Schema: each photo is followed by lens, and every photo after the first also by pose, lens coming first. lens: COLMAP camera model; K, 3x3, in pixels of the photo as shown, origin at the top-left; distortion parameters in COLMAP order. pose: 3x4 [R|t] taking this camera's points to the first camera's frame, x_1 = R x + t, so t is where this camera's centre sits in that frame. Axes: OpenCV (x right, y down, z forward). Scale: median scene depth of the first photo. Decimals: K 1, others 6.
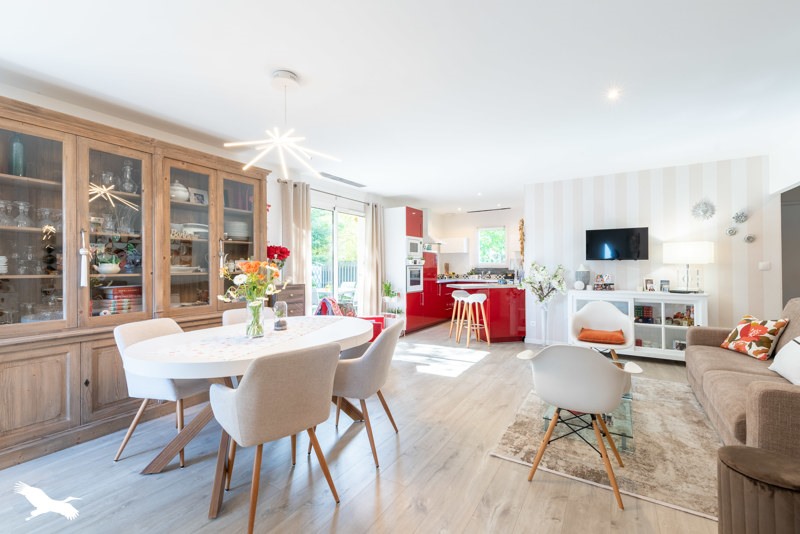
lens RADIAL K [[340.1, 0, 400.0], [0, 340.1, 267.0], [0, 0, 1]] dist [-0.000479, -0.000039]
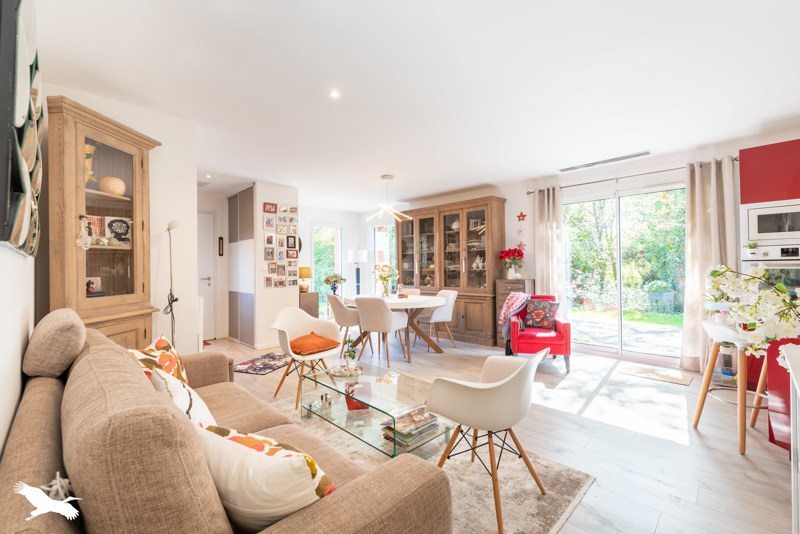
lens RADIAL K [[340.1, 0, 400.0], [0, 340.1, 267.0], [0, 0, 1]] dist [-0.000479, -0.000039]
pose [[-0.226498, 0.005473, -0.973996, 1.065613], [0.012924, 0.999913, 0.002613, -0.001795], [0.973926, -0.011996, -0.226549, 0.961246]]
